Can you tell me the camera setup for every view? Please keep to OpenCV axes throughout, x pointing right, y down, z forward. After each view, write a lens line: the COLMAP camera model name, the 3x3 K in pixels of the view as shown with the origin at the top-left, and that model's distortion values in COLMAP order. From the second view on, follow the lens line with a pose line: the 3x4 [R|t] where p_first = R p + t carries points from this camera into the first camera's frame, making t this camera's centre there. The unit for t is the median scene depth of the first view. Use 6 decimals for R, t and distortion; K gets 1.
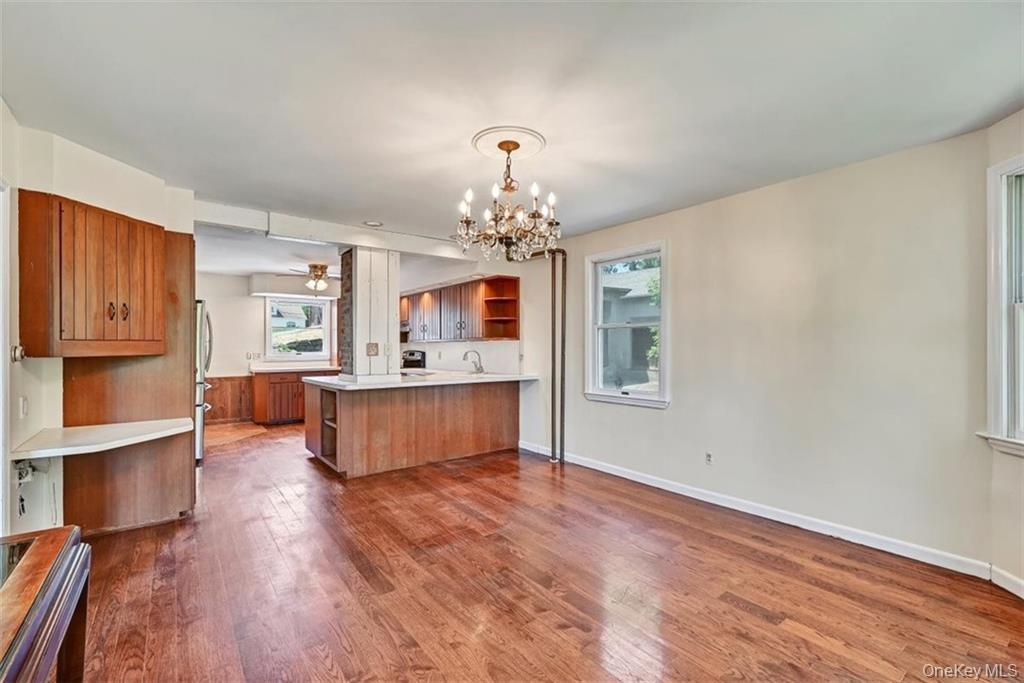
lens RADIAL K [[431.5, 0, 502.2], [0, 431.5, 344.4], [0, 0, 1]] dist [-0.001546, -0.000004]
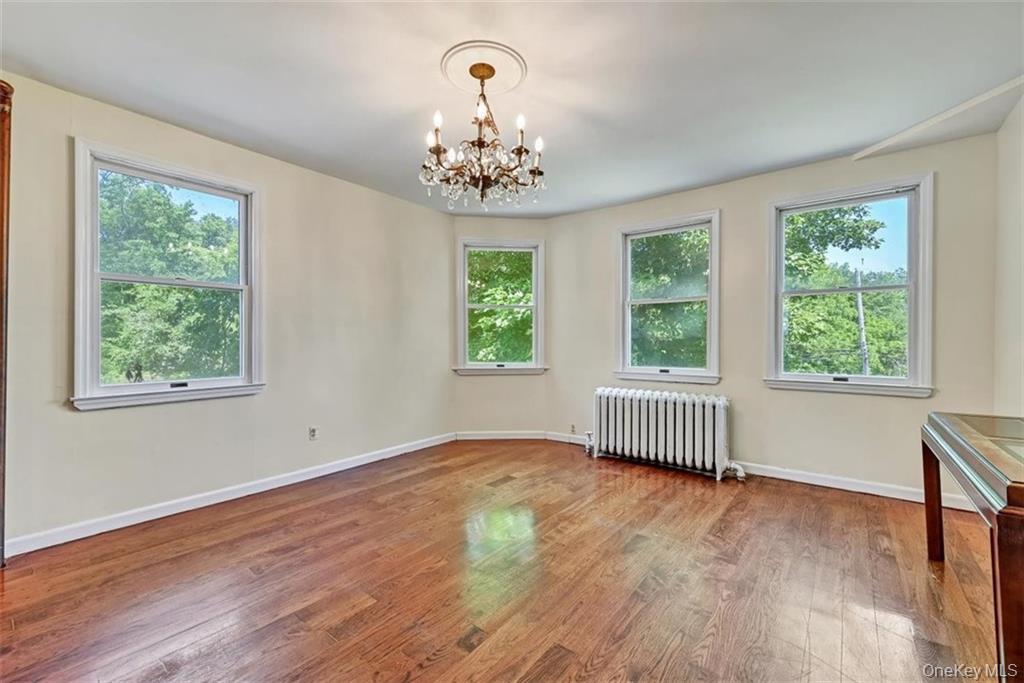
lens RADIAL K [[431.5, 0, 514.7], [0, 431.5, 341.6], [0, 0, 1]] dist [-0.001546, -0.000004]
pose [[-0.255452, 0.001826, 0.966820, -0.698043], [-0.002567, 0.999993, -0.002567, 0.068404], [-0.966818, -0.003137, -0.255445, 0.966440]]
